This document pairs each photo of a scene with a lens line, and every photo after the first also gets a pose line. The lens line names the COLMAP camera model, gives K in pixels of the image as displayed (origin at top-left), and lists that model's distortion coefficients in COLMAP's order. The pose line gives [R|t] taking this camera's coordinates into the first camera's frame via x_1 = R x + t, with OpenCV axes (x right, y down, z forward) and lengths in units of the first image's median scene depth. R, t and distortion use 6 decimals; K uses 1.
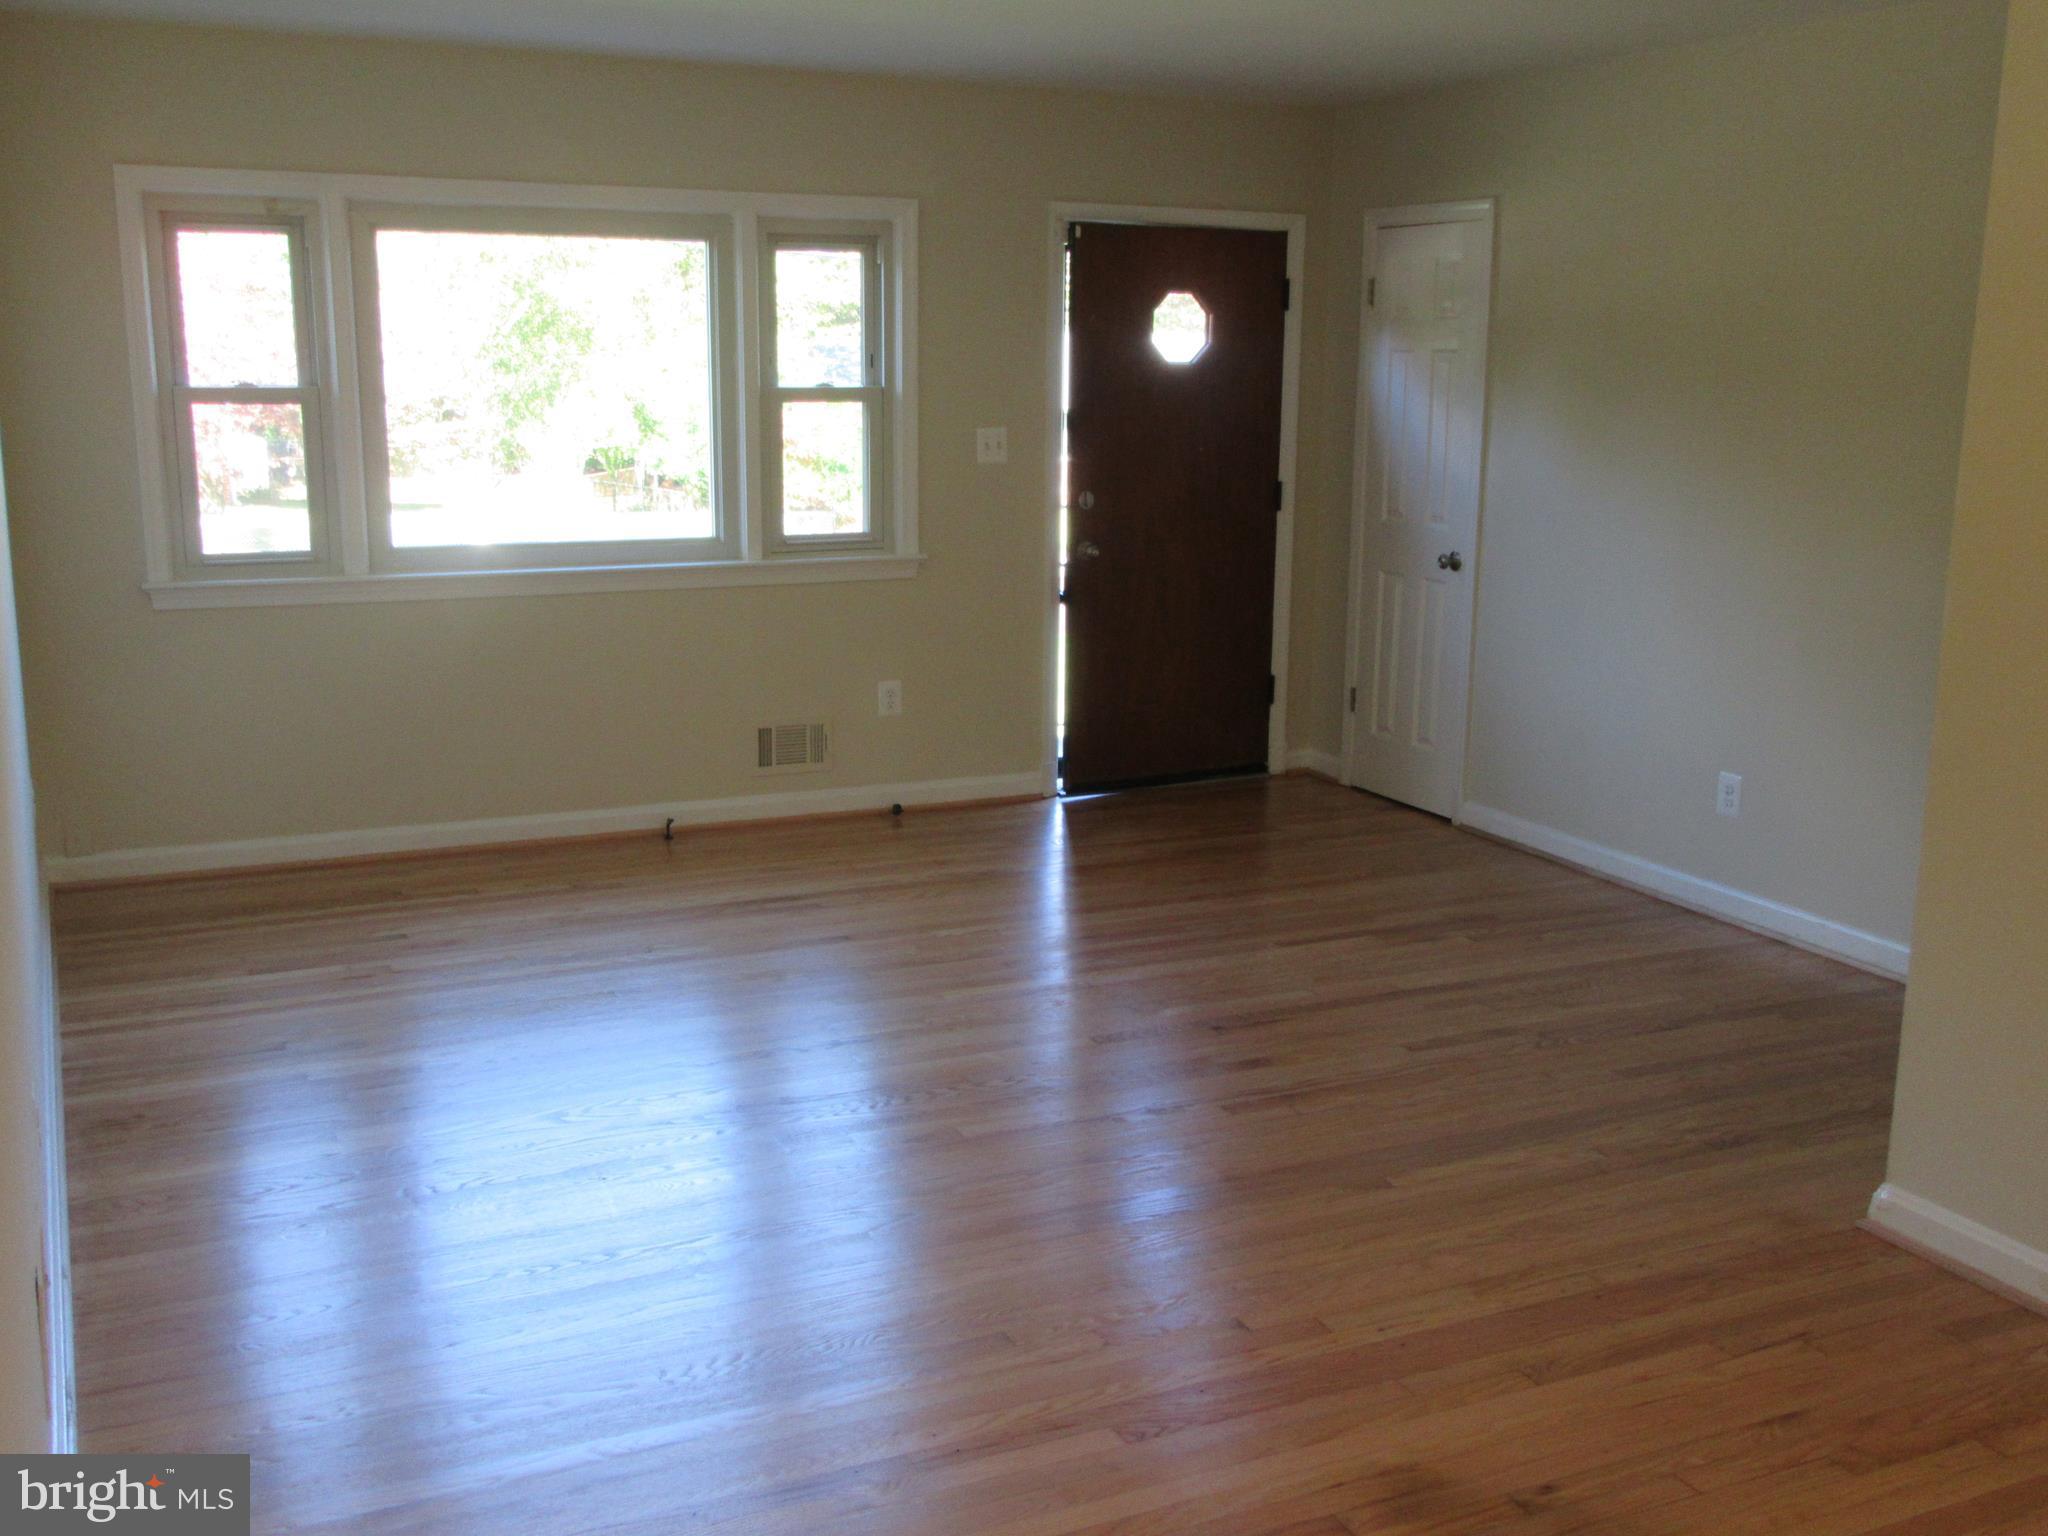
lens RADIAL K [[1954.8, 0, 1023.1], [0, 1954.8, 769.8], [0, 0, 1]] dist [-0.051961, 0.001286]
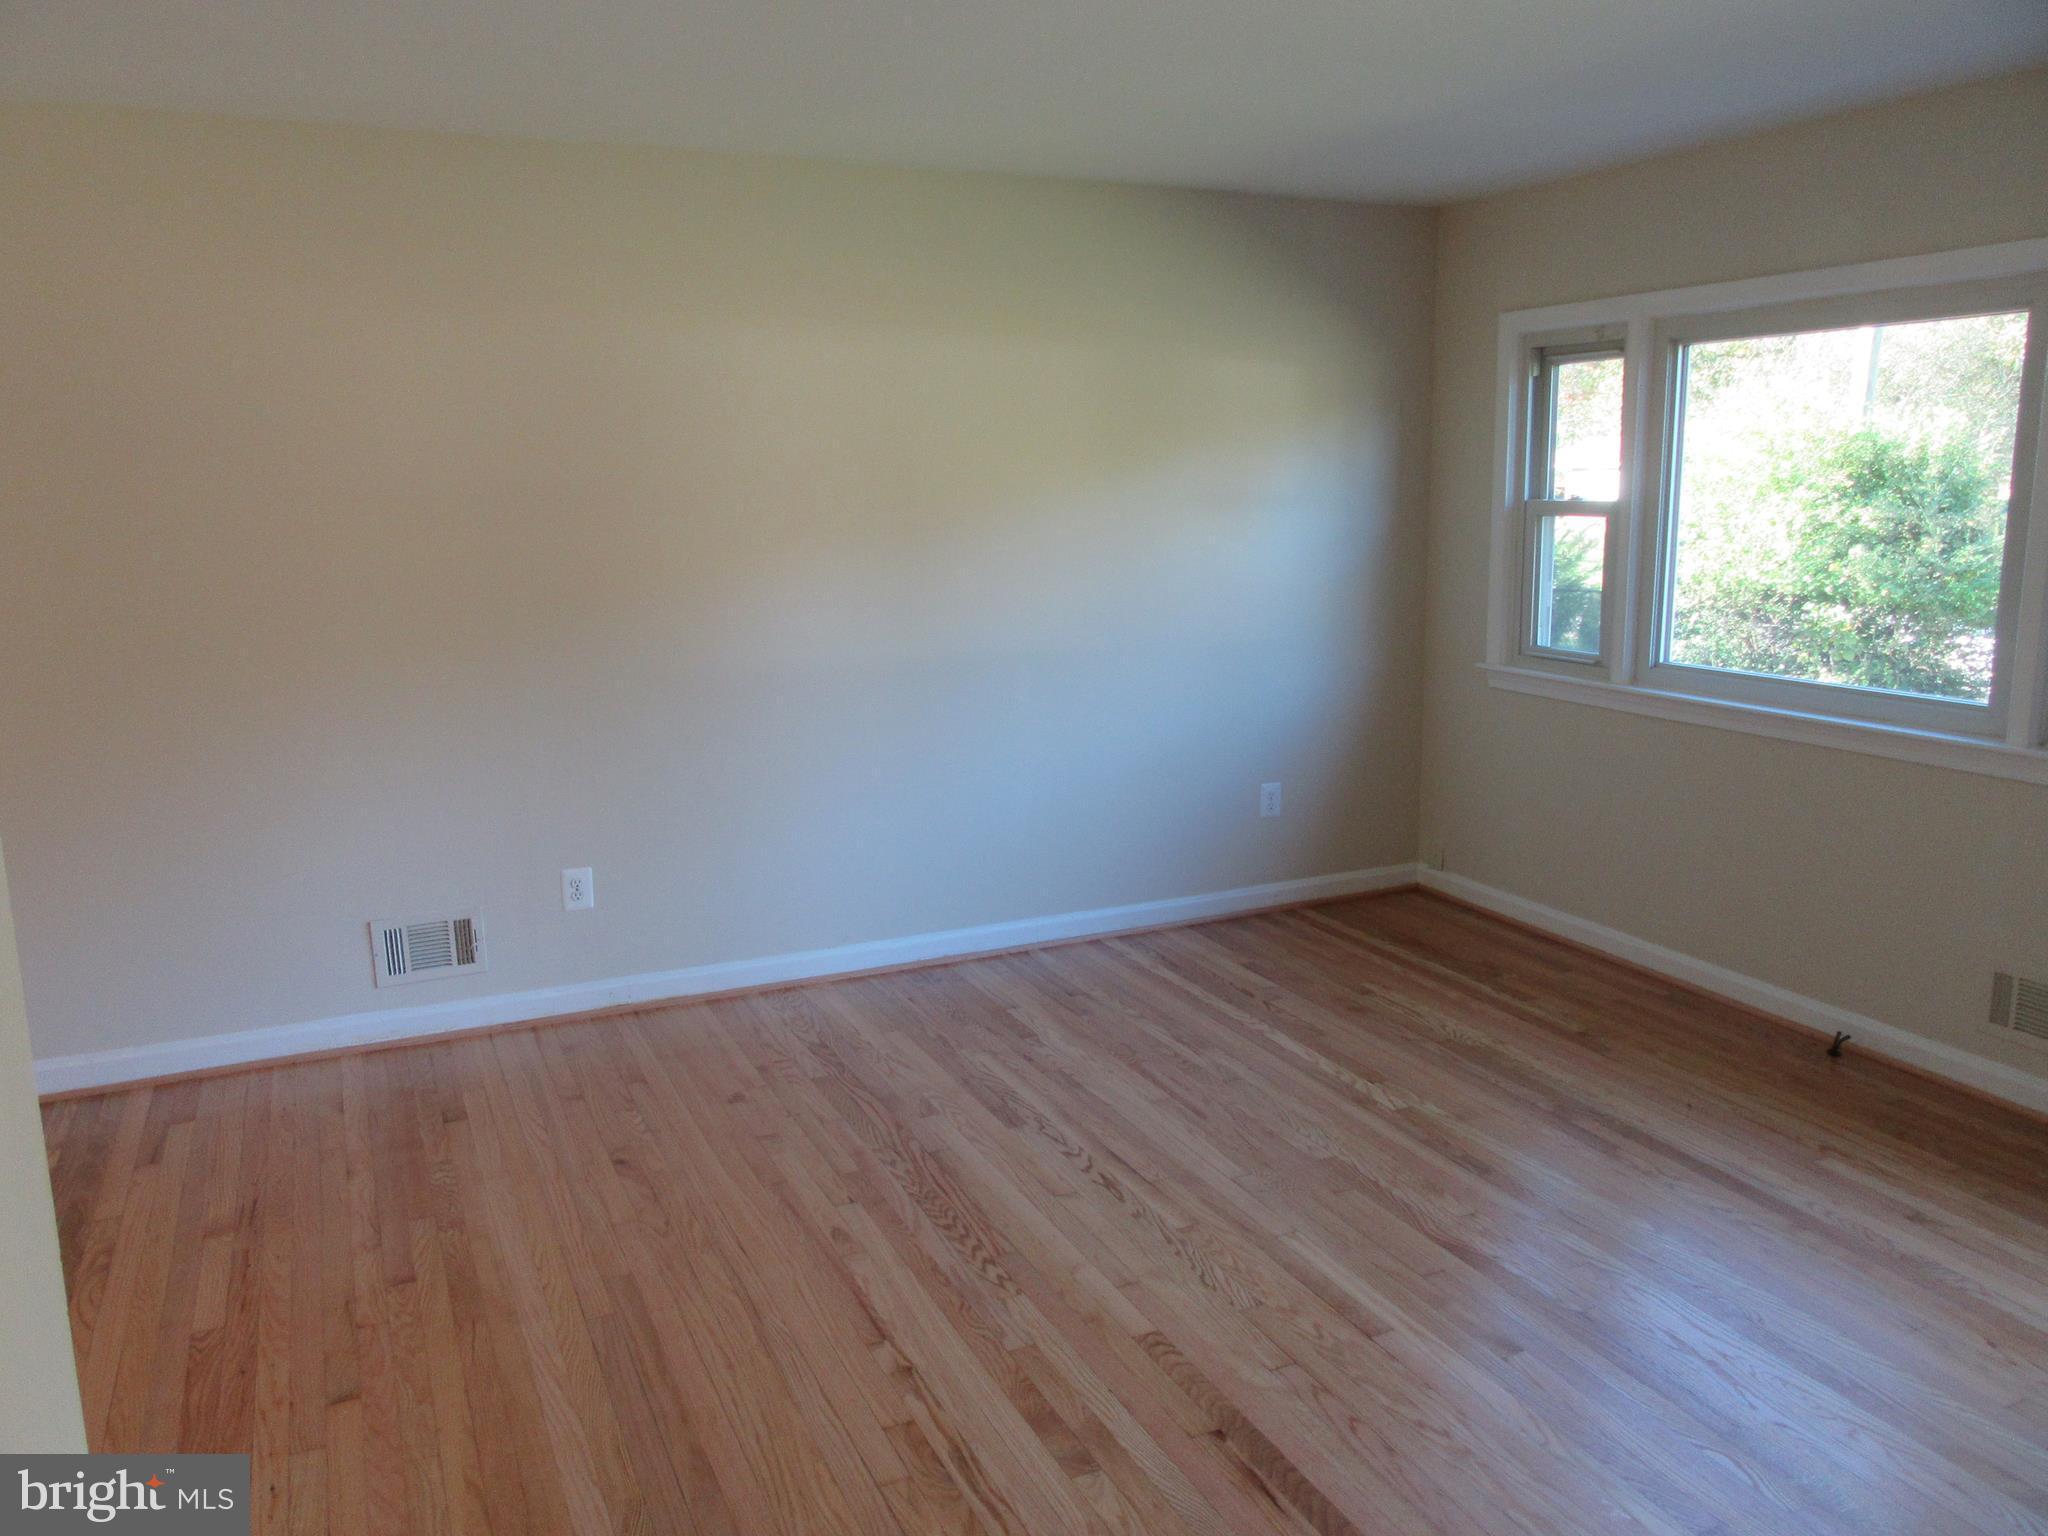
lens RADIAL K [[1519.6, 0, 1023.6], [0, 1519.6, 766.0], [0, 0, 1]] dist [-0.014935, 0.009313]
pose [[-0.026290, 0.181320, -0.983073, 0.481720], [-0.186629, 0.965232, 0.183021, -0.150775], [0.982079, 0.188282, 0.008463, 0.707519]]
